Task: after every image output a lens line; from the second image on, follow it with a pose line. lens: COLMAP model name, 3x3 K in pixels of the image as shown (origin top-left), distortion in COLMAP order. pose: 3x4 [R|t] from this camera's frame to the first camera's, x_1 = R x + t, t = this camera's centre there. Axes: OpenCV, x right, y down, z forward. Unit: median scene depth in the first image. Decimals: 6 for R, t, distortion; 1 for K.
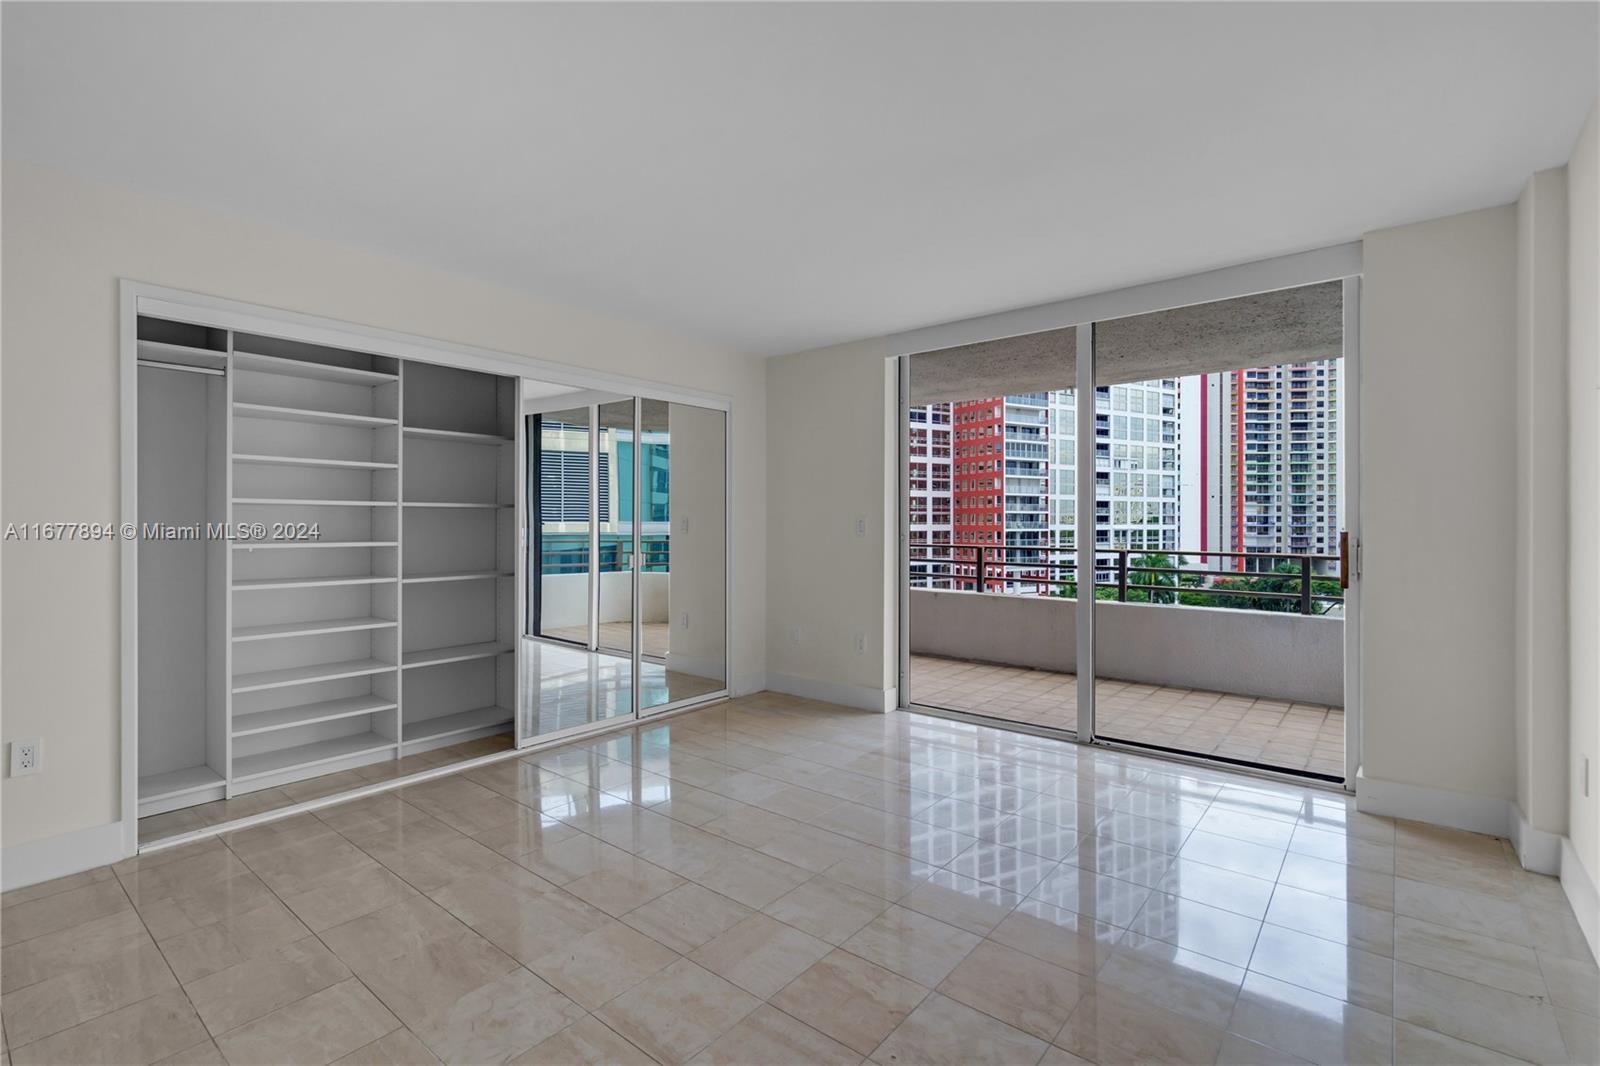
lens RADIAL K [[730.9, 0, 802.7], [0, 730.9, 522.5], [0, 0, 1]] dist [-0.000464, 0.000061]
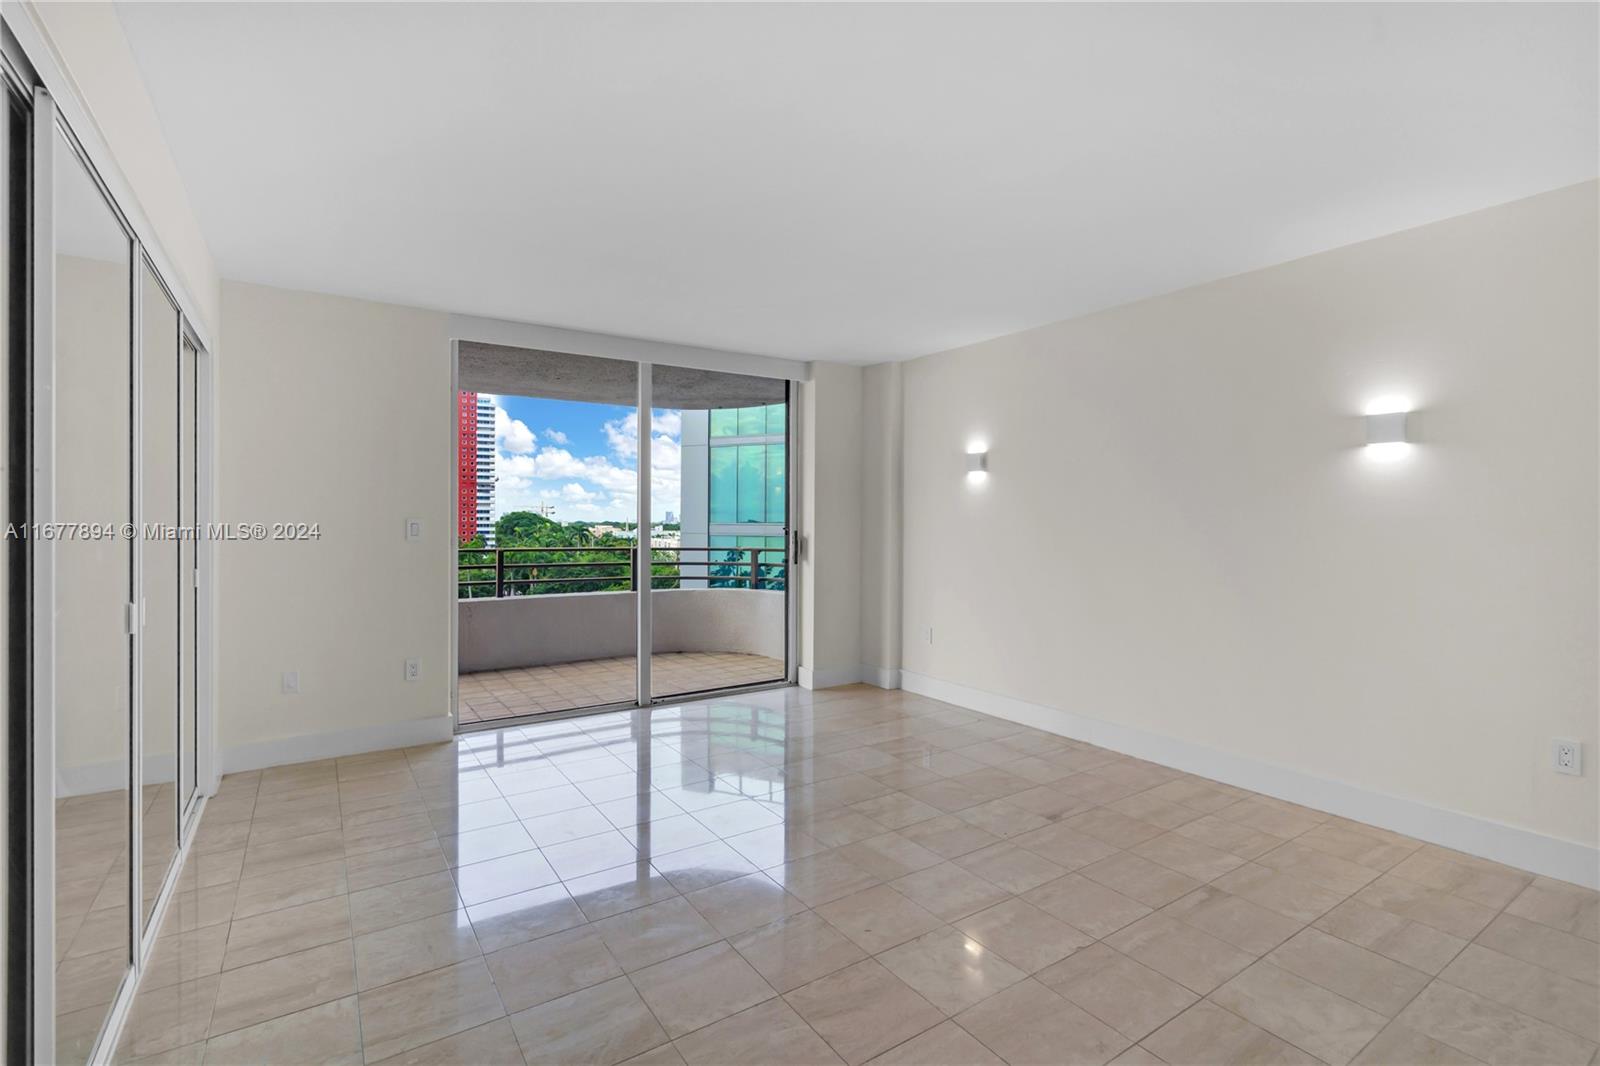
lens RADIAL K [[730.9, 0, 802.7], [0, 730.9, 522.5], [0, 0, 1]] dist [-0.000464, 0.000061]
pose [[0.286734, -0.002078, 0.958008, -1.128971], [-0.000891, 0.999997, 0.002436, -0.013029], [-0.958010, -0.001552, 0.286731, 0.641415]]
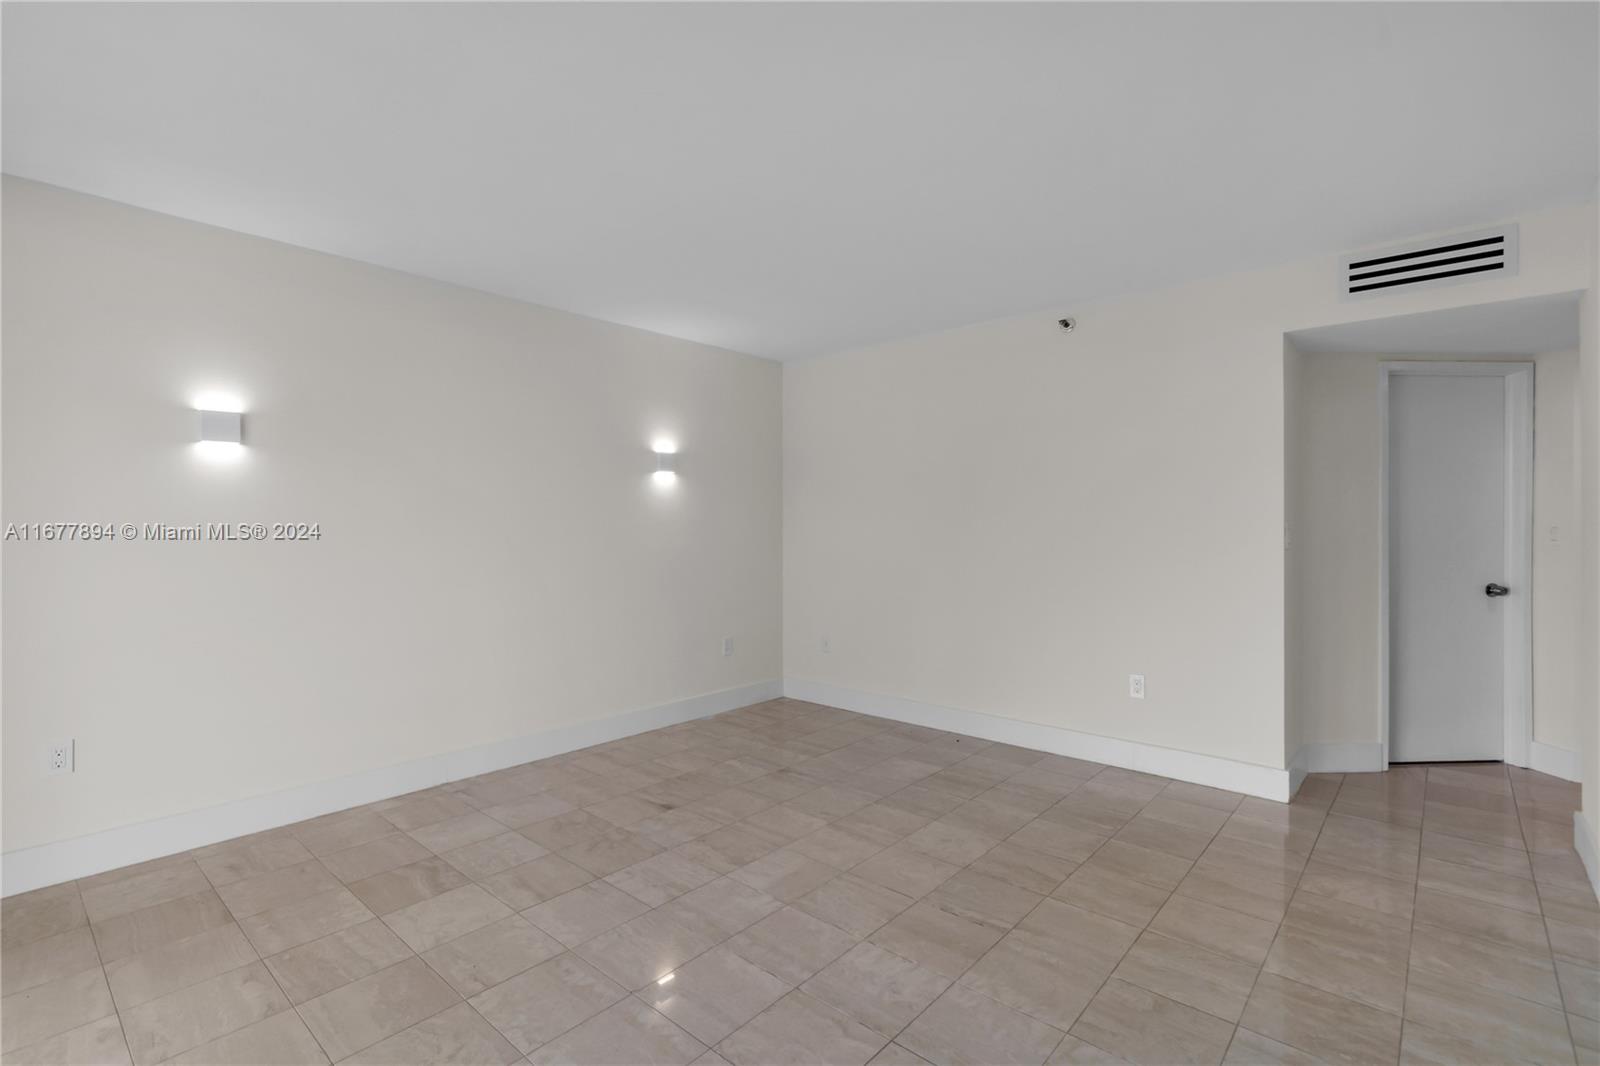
lens RADIAL K [[730.9, 0, 802.7], [0, 730.9, 522.5], [0, 0, 1]] dist [-0.000464, 0.000061]
pose [[-0.999525, -0.002207, 0.030730, -0.103332], [-0.002281, 0.999995, -0.002375, -0.012111], [-0.030725, -0.002444, -0.999525, 1.872473]]
